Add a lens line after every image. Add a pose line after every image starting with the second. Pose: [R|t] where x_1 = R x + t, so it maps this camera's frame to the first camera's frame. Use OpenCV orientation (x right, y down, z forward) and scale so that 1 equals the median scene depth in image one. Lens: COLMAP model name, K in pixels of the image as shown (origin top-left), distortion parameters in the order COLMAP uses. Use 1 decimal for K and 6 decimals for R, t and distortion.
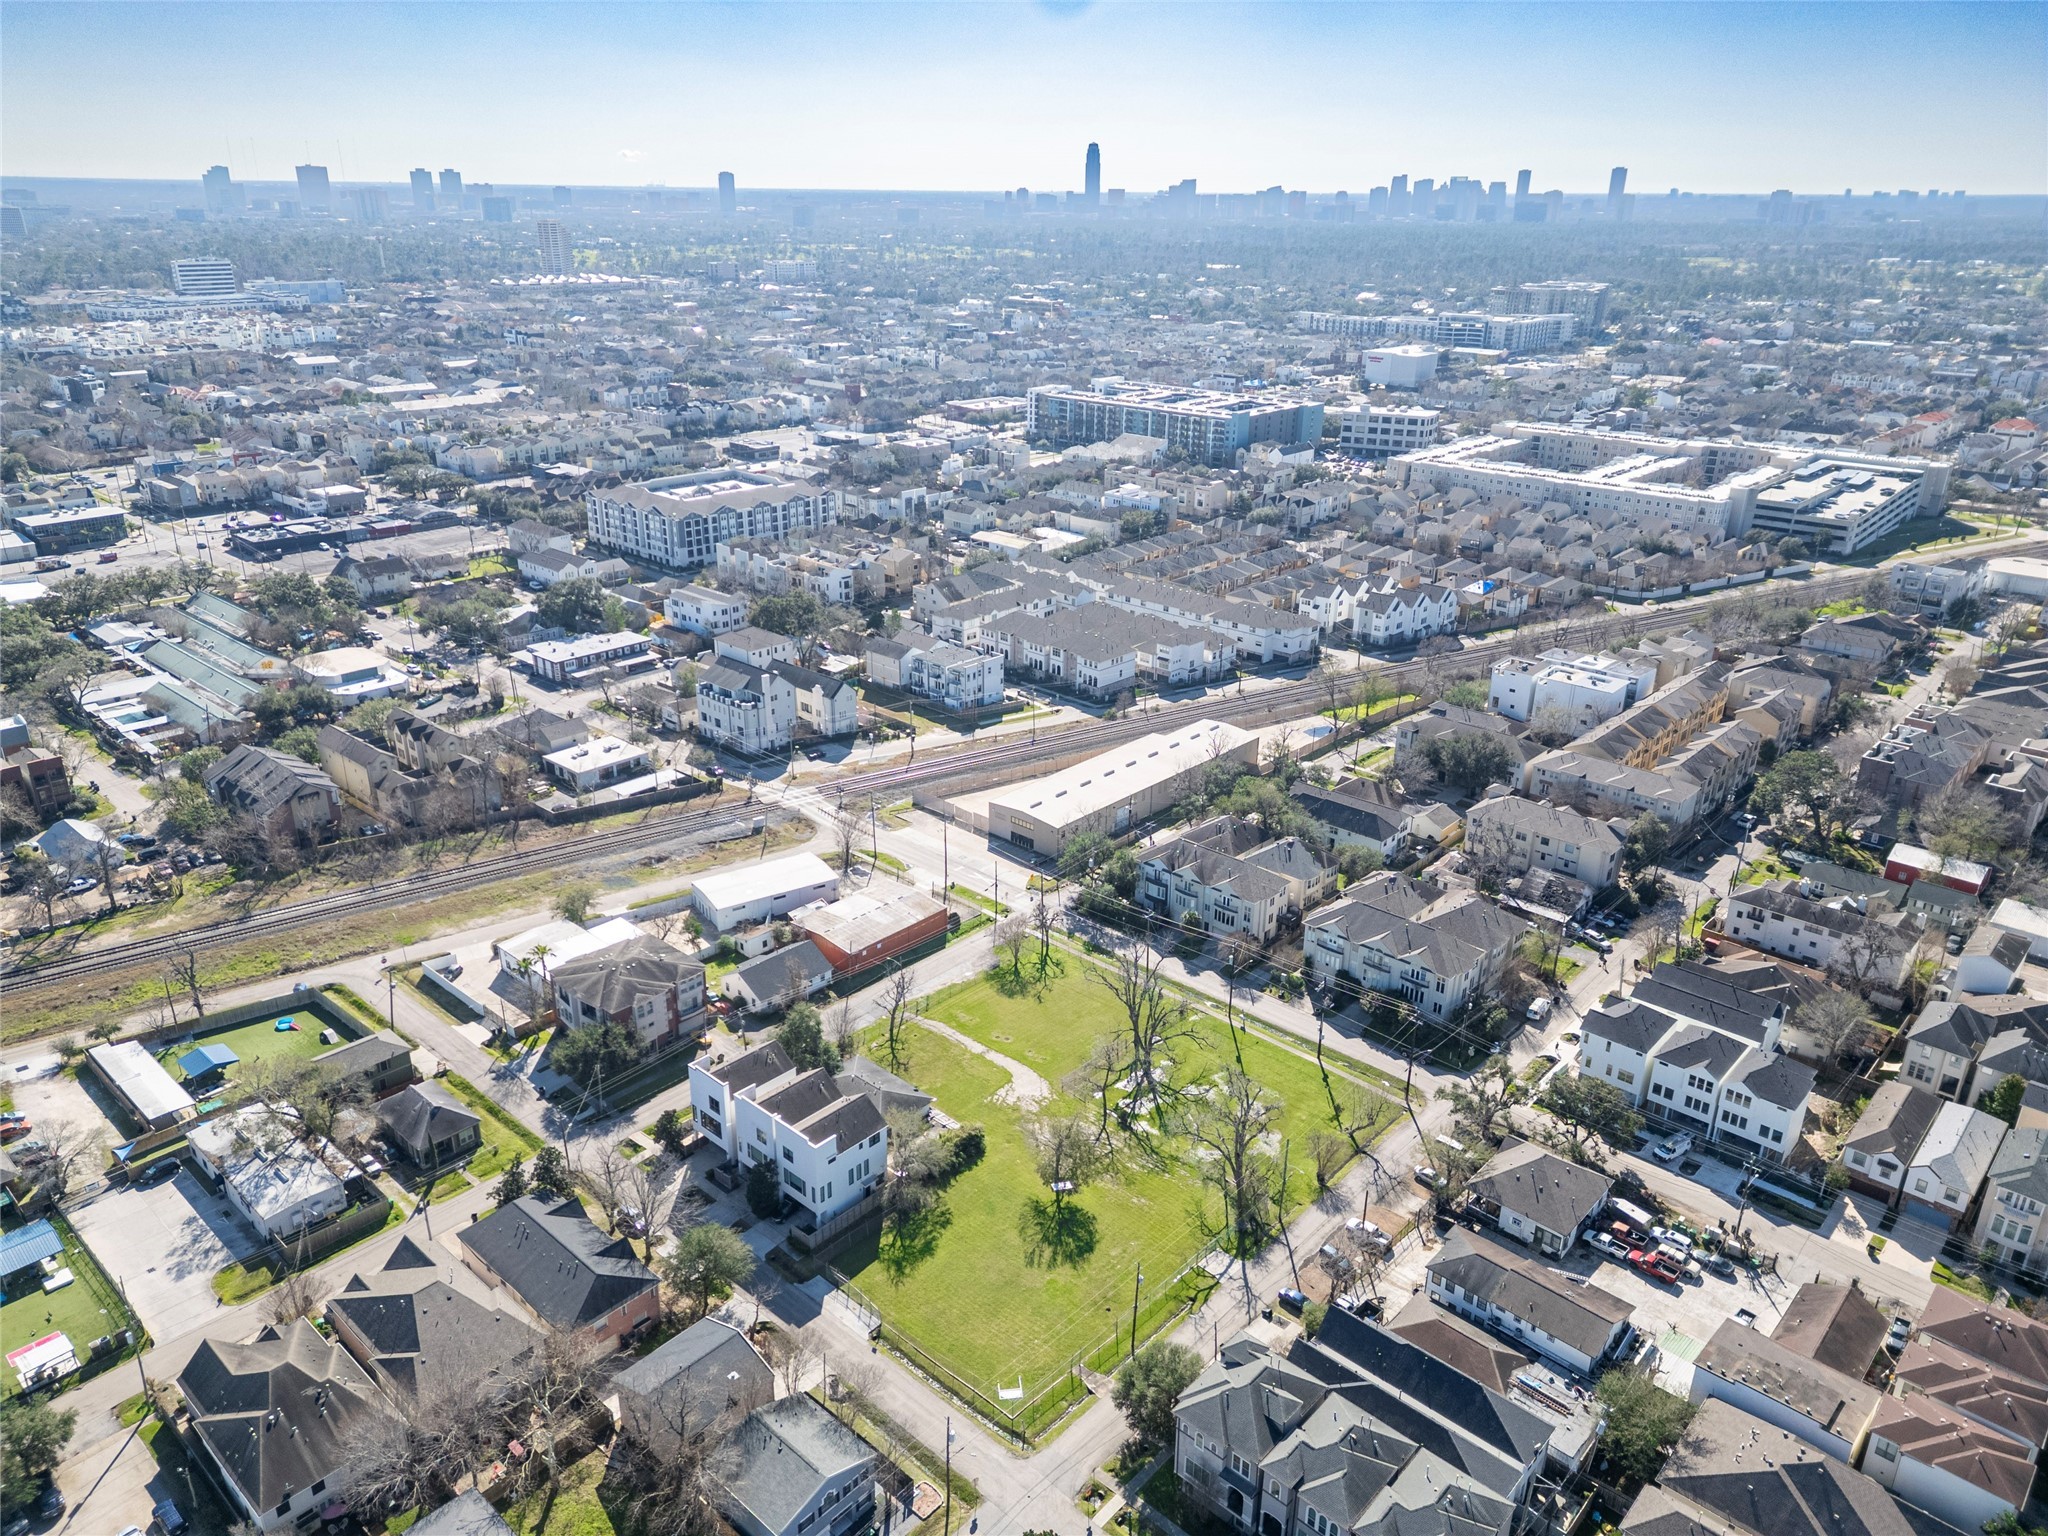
lens RADIAL K [[1415.5, 0, 1023.0], [0, 1415.5, 778.3], [0, 0, 1]] dist [0.094101, -0.101000]
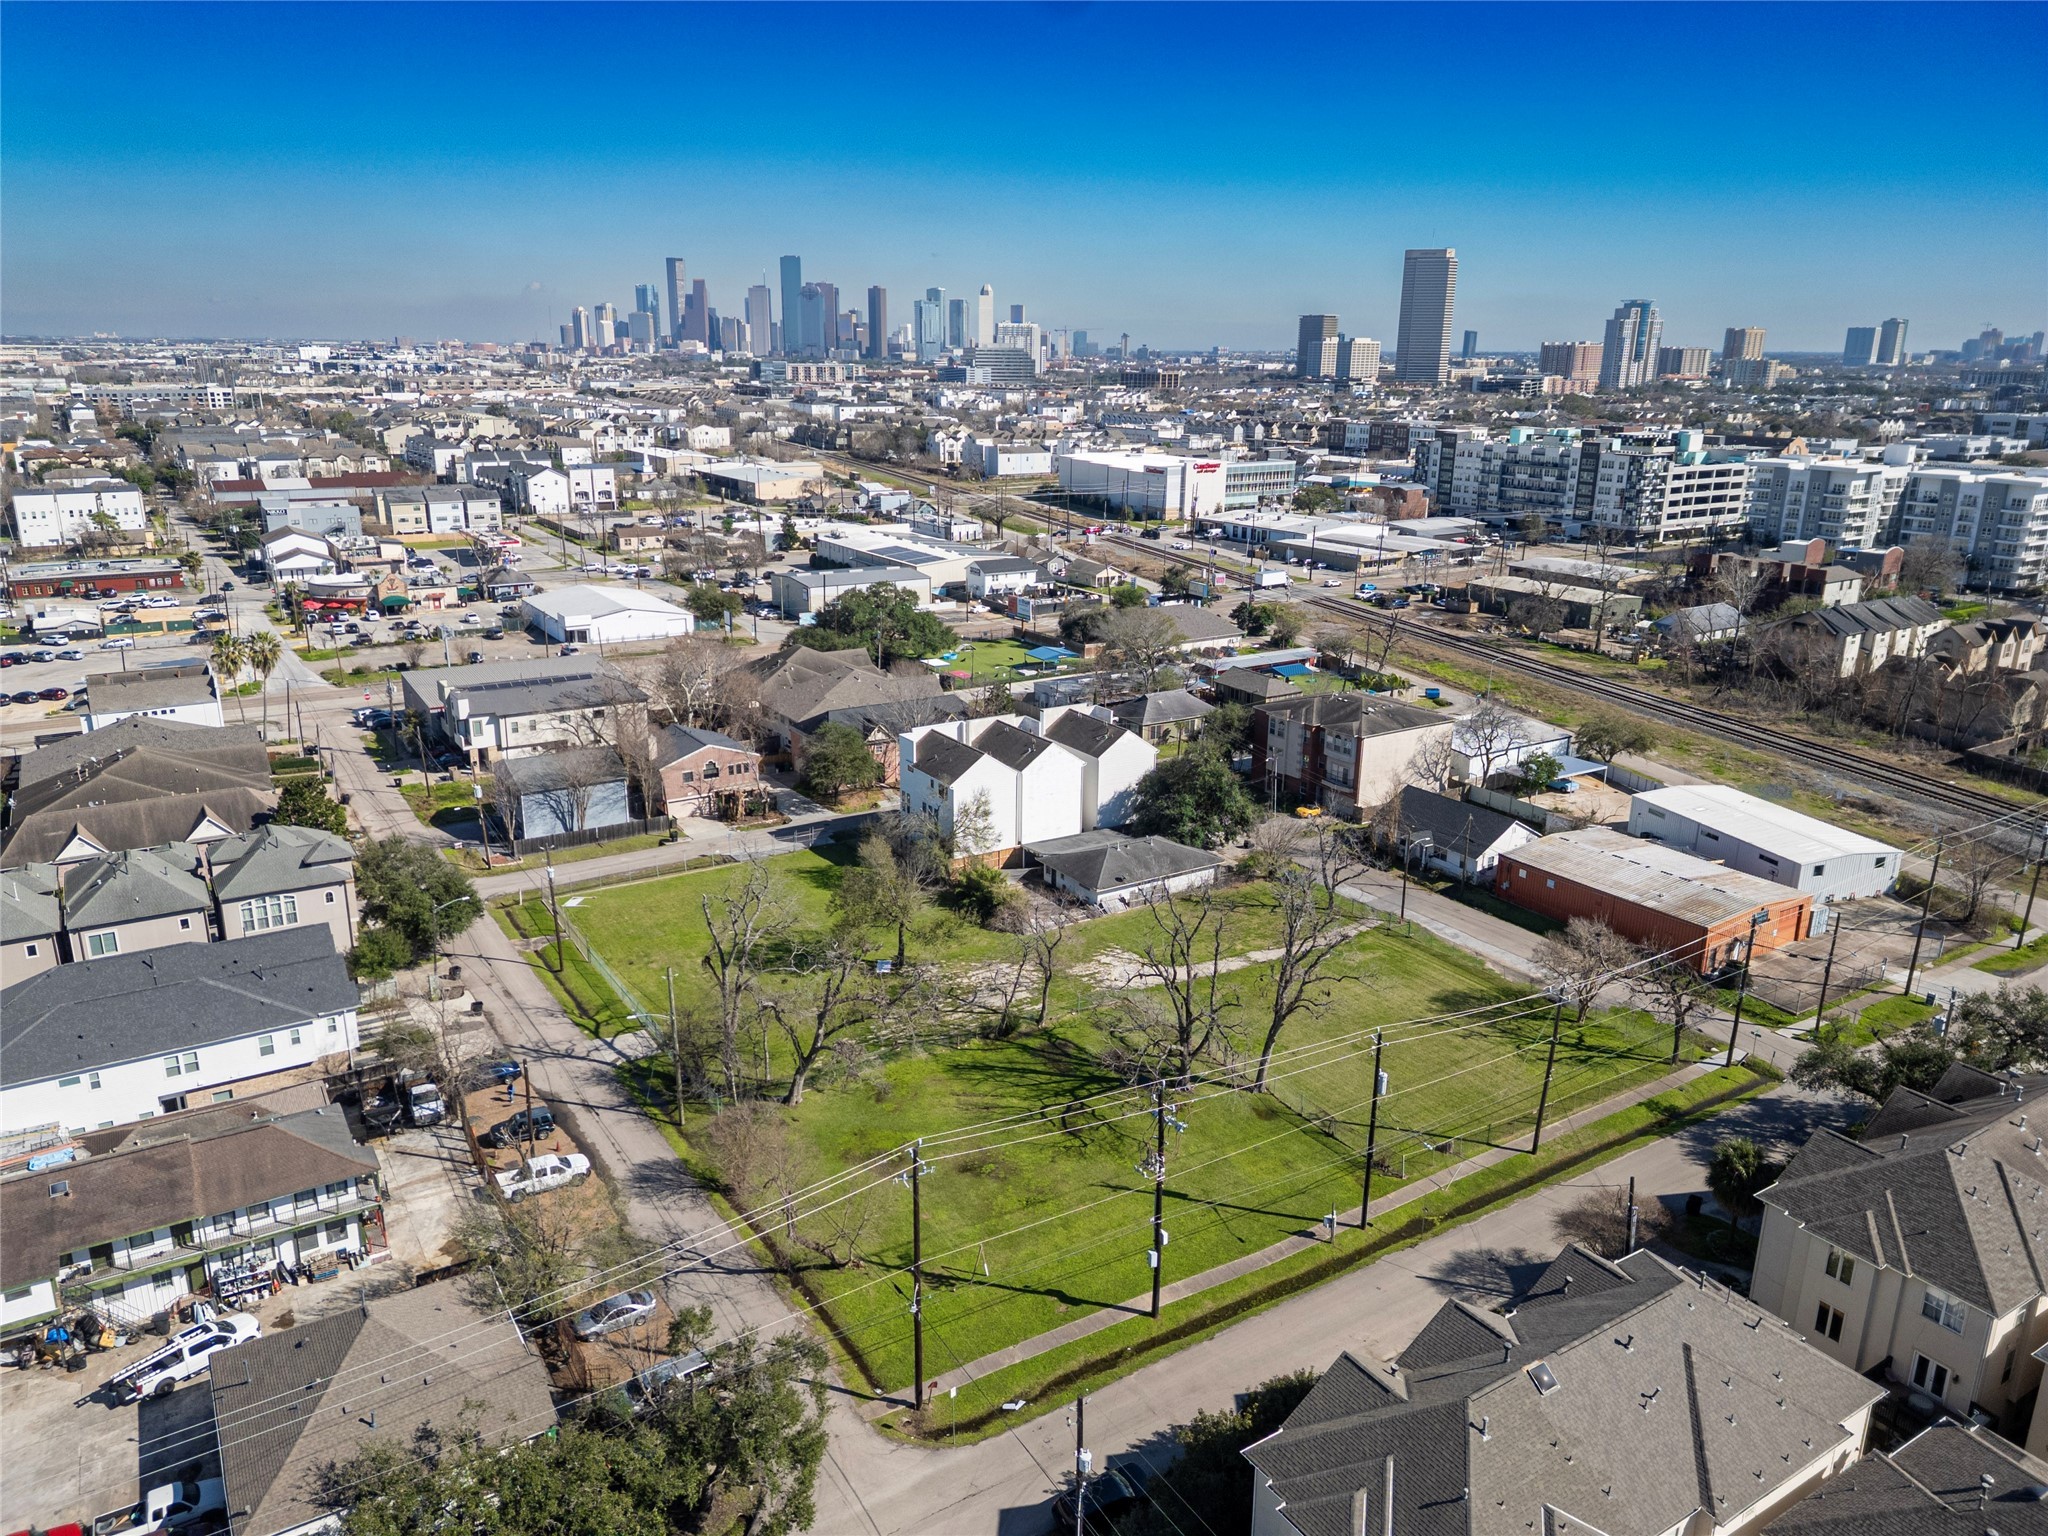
lens RADIAL K [[1417.8, 0, 1015.2], [0, 1417.8, 779.3], [0, 0, 1]] dist [0.093690, -0.100717]
pose [[-0.260585, 0.268964, -0.927229, 0.346990], [-0.378783, 0.854924, 0.354442, -0.029188], [0.888042, 0.443581, -0.120902, 0.624735]]
